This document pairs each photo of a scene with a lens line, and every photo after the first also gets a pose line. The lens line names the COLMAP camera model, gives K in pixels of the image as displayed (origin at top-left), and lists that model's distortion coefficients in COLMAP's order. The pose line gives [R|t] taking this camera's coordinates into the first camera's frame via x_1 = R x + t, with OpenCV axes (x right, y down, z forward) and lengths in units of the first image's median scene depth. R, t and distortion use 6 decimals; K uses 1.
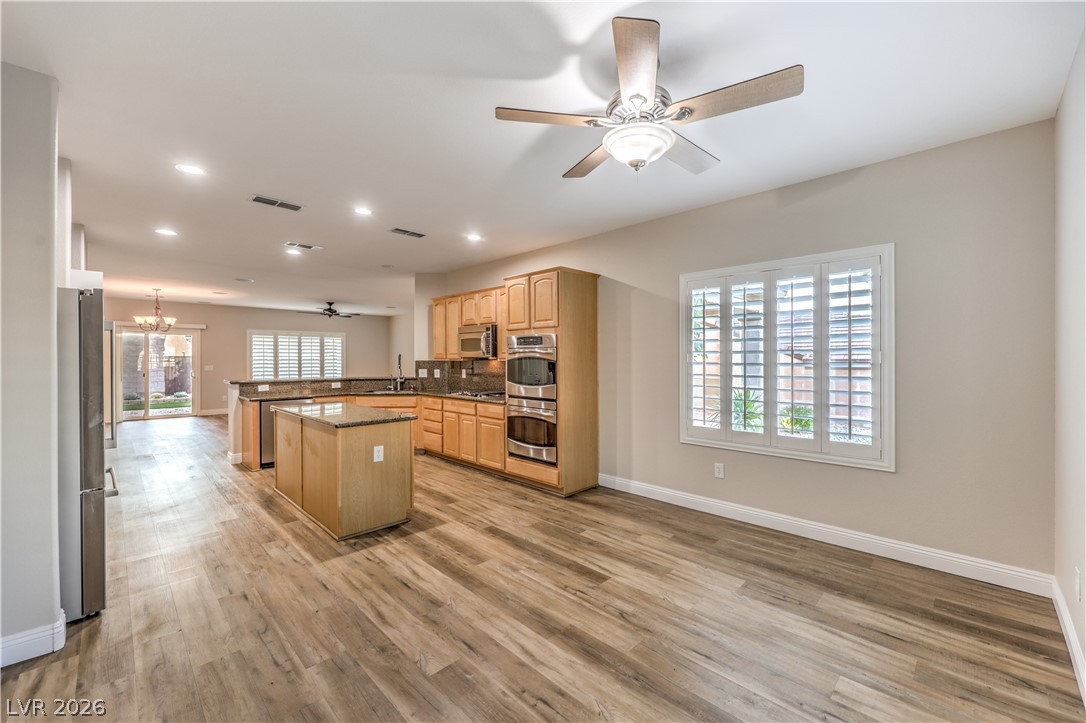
lens RADIAL K [[434.7, 0, 543.0], [0, 434.7, 361.5], [0, 0, 1]] dist [0.001189, -0.000107]
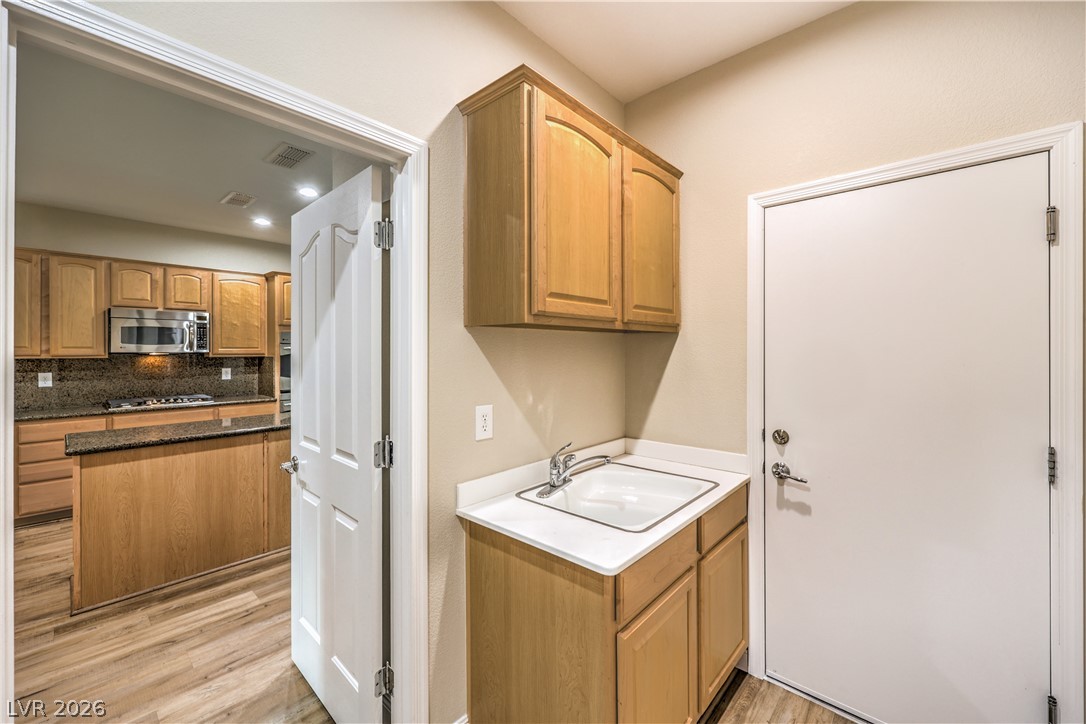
lens RADIAL K [[437.8, 0, 544.6], [0, 437.8, 350.3], [0, 0, 1]] dist [-0.003349, -0.000057]
pose [[-0.051626, 0.002405, 0.998664, -1.175447], [0.011002, 0.999938, -0.001839, -0.006684], [-0.998606, 0.010892, -0.051650, 0.483987]]
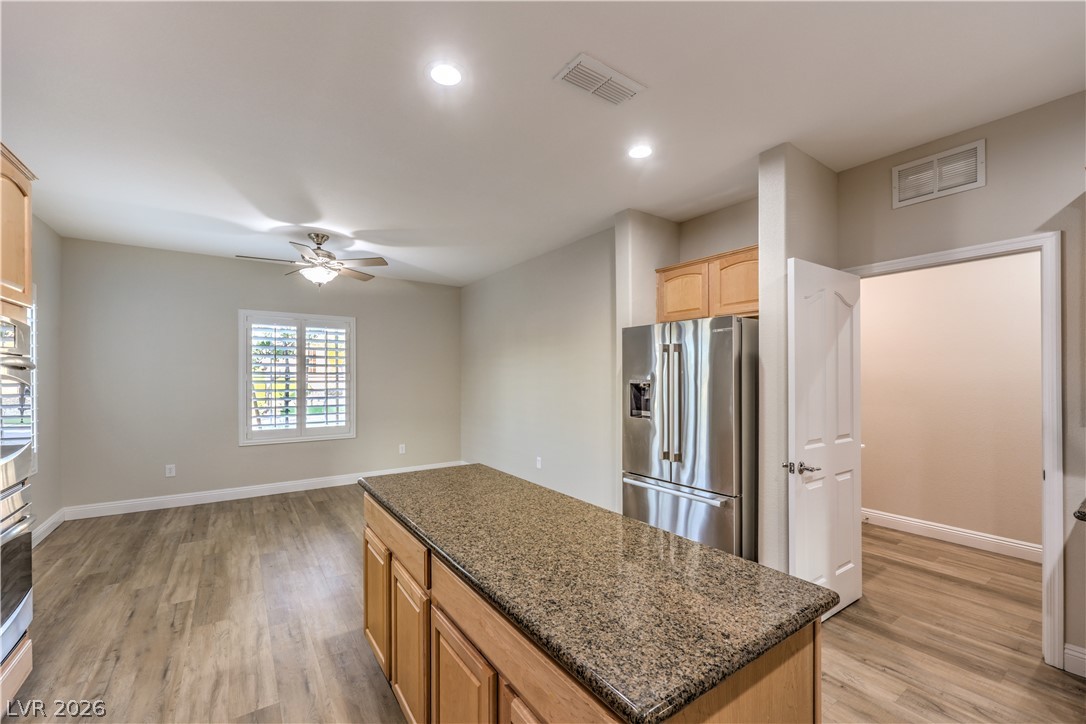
lens RADIAL K [[445.0, 0, 543.0], [0, 445.0, 373.1], [0, 0, 1]] dist [-0.002040, -0.000164]
pose [[-0.984743, 0.005552, 0.173926, -0.525167], [0.006167, 0.999977, 0.002993, -0.013987], [-0.173905, 0.004020, -0.984754, 1.277422]]
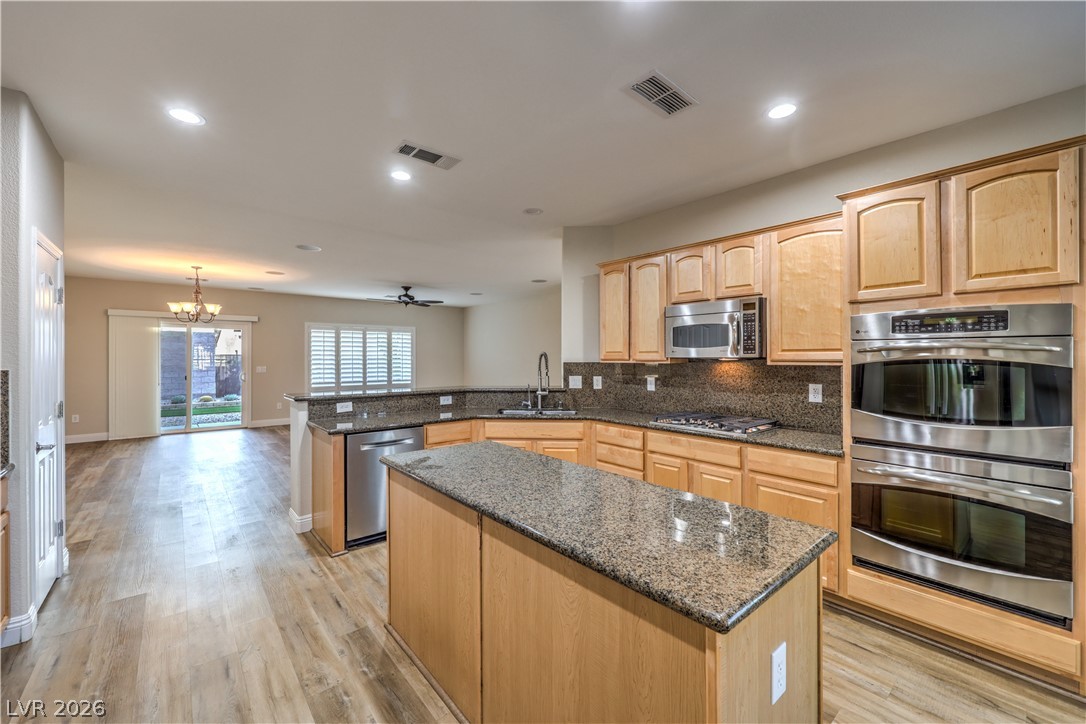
lens RADIAL K [[437.4, 0, 545.9], [0, 437.4, 358.5], [0, 0, 1]] dist [-0.000889, -0.000127]
pose [[0.997030, 0.000665, -0.077009, -0.405341], [-0.000886, 0.999996, -0.002830, -0.009225], [0.077006, 0.002890, 0.997026, 0.526119]]
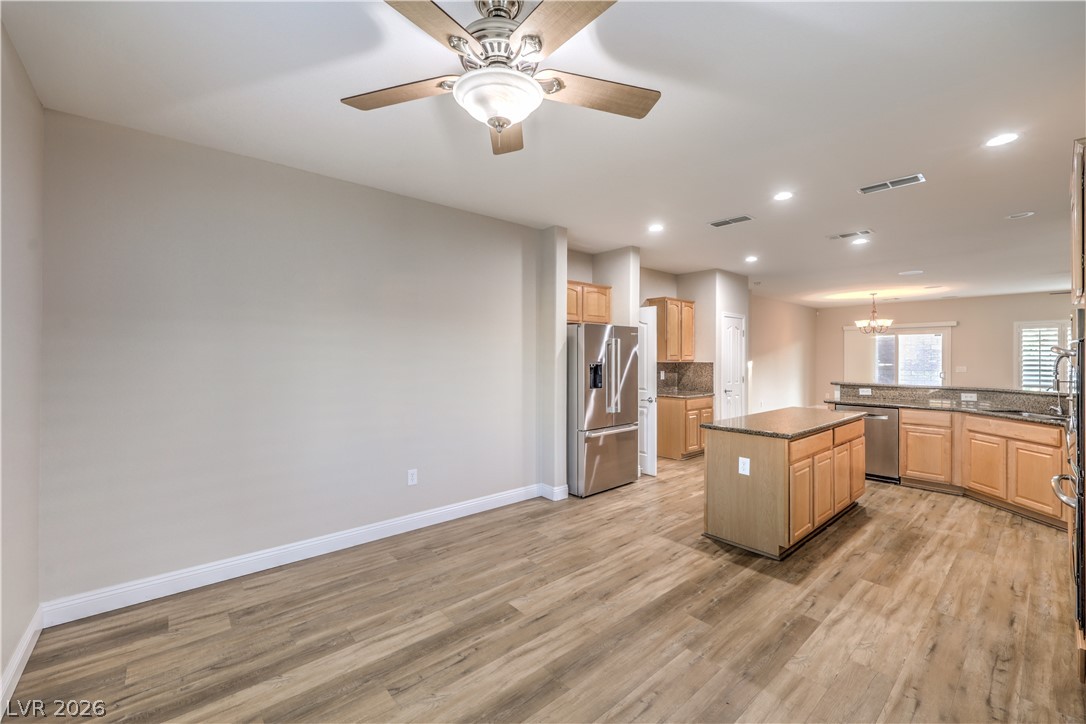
lens RADIAL K [[437.4, 0, 545.9], [0, 437.4, 358.5], [0, 0, 1]] dist [-0.000889, -0.000127]
pose [[-0.068546, 0.004827, -0.997636, 0.444230], [-0.007133, 0.999960, 0.005329, -0.012930], [0.997622, 0.007481, -0.068509, 0.502722]]
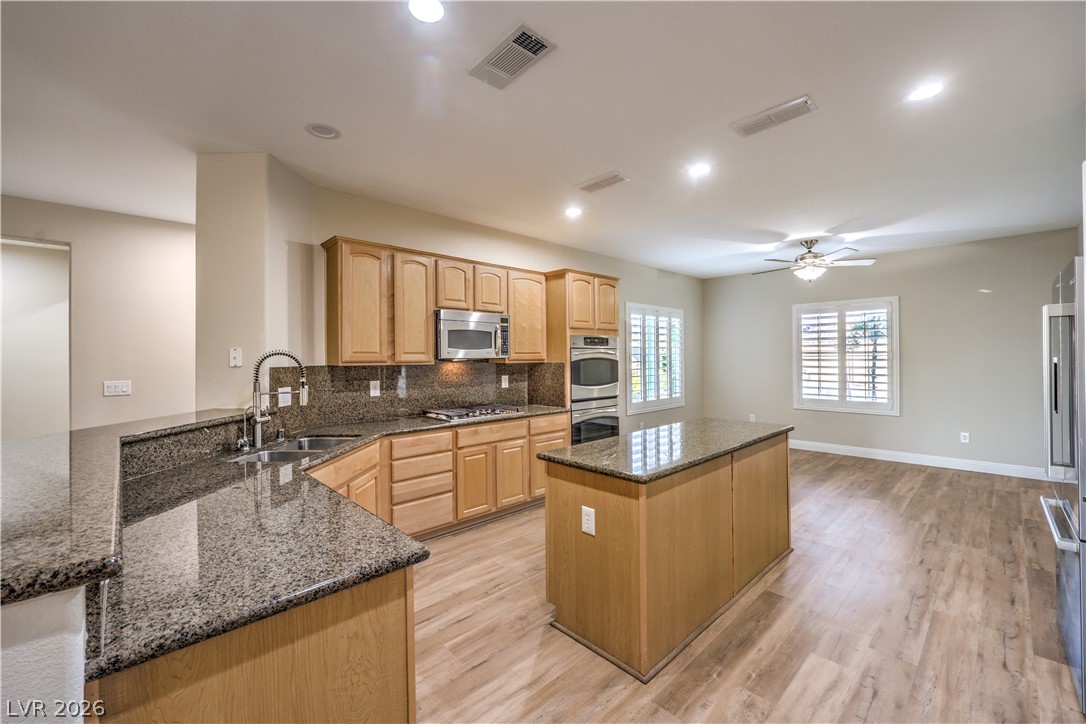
lens RADIAL K [[437.4, 0, 545.9], [0, 437.4, 358.5], [0, 0, 1]] dist [-0.000889, -0.000127]
pose [[0.024439, 0.001513, 0.999700, -1.048507], [0.016811, 0.999857, -0.001925, -0.008460], [-0.999560, 0.016853, 0.024410, 1.098872]]
